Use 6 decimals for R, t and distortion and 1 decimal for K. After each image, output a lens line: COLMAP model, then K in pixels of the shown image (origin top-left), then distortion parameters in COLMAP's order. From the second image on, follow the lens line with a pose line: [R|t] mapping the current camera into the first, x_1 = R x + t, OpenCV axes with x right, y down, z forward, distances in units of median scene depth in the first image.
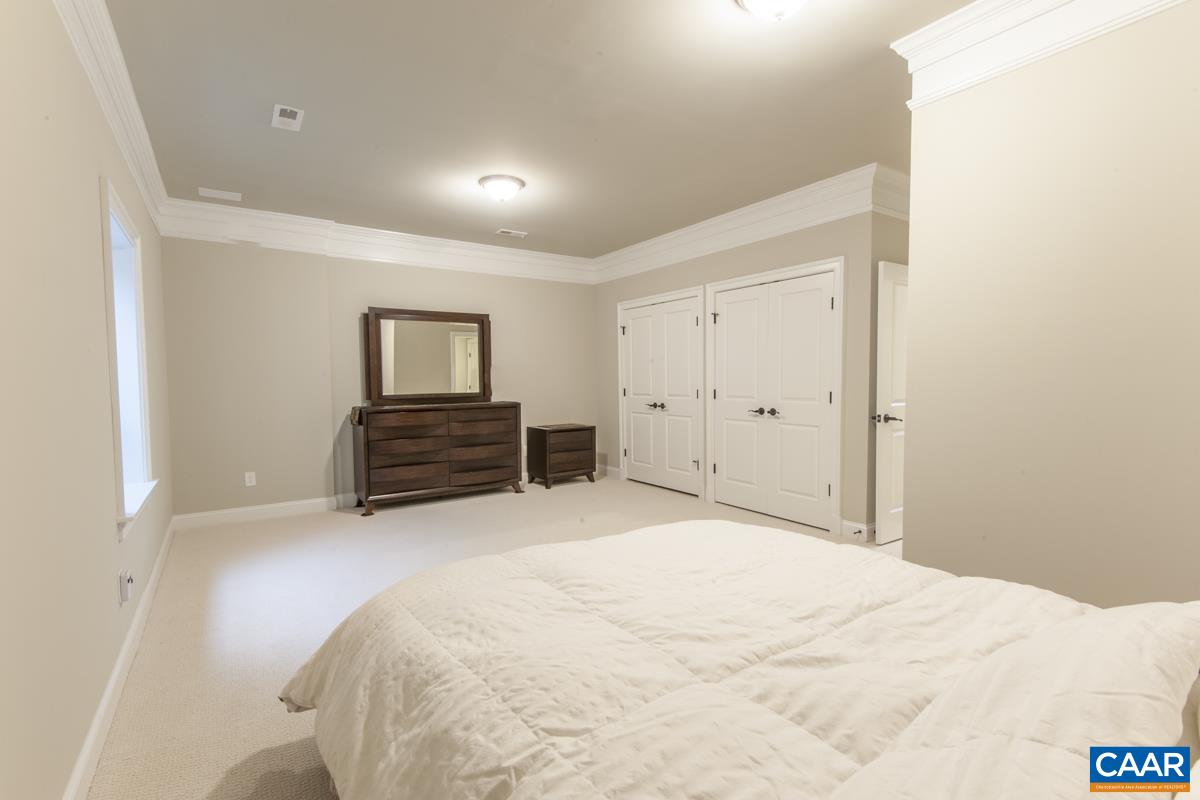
lens RADIAL K [[542.5, 0, 595.8], [0, 542.5, 405.0], [0, 0, 1]] dist [0.024755, -0.013612]
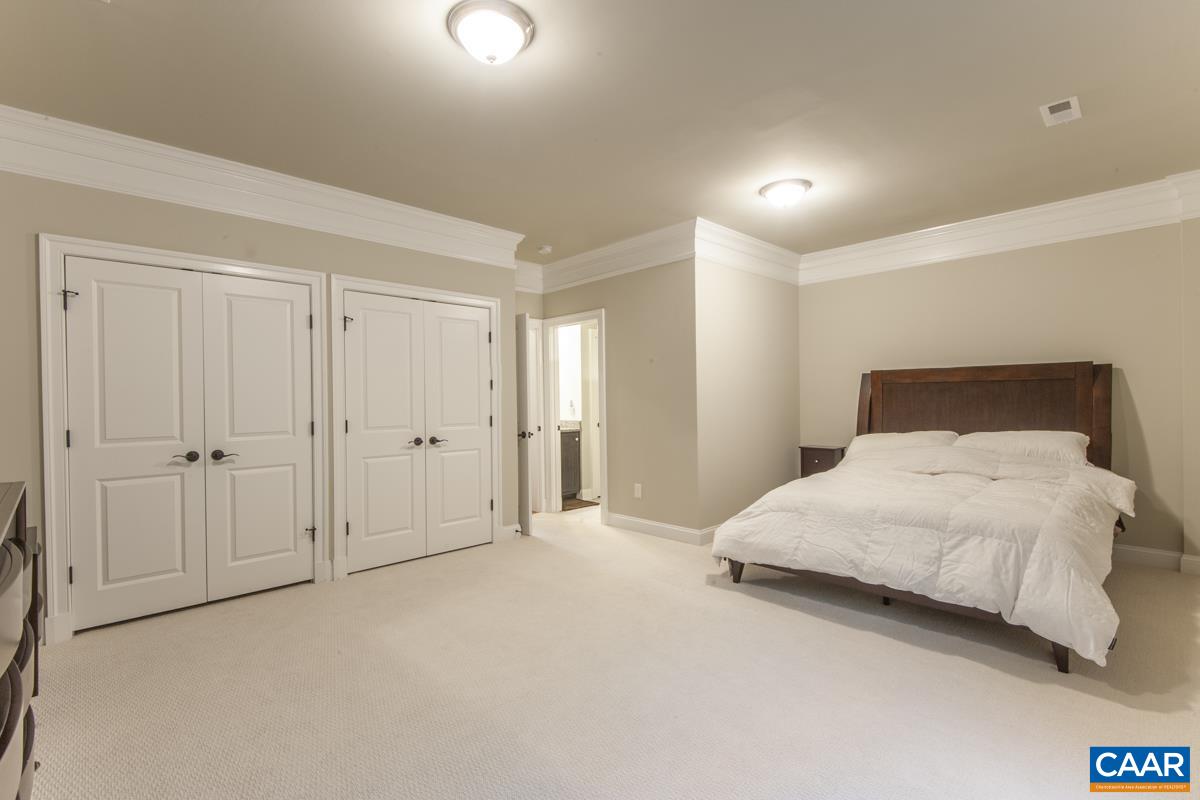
lens RADIAL K [[542.5, 0, 571.4], [0, 542.5, 401.0], [0, 0, 1]] dist [0.024755, -0.013612]
pose [[-0.137715, 0.009927, 0.990422, -0.547845], [0.060785, 0.998150, -0.001553, -0.034195], [-0.988605, 0.059989, -0.138064, 0.789958]]
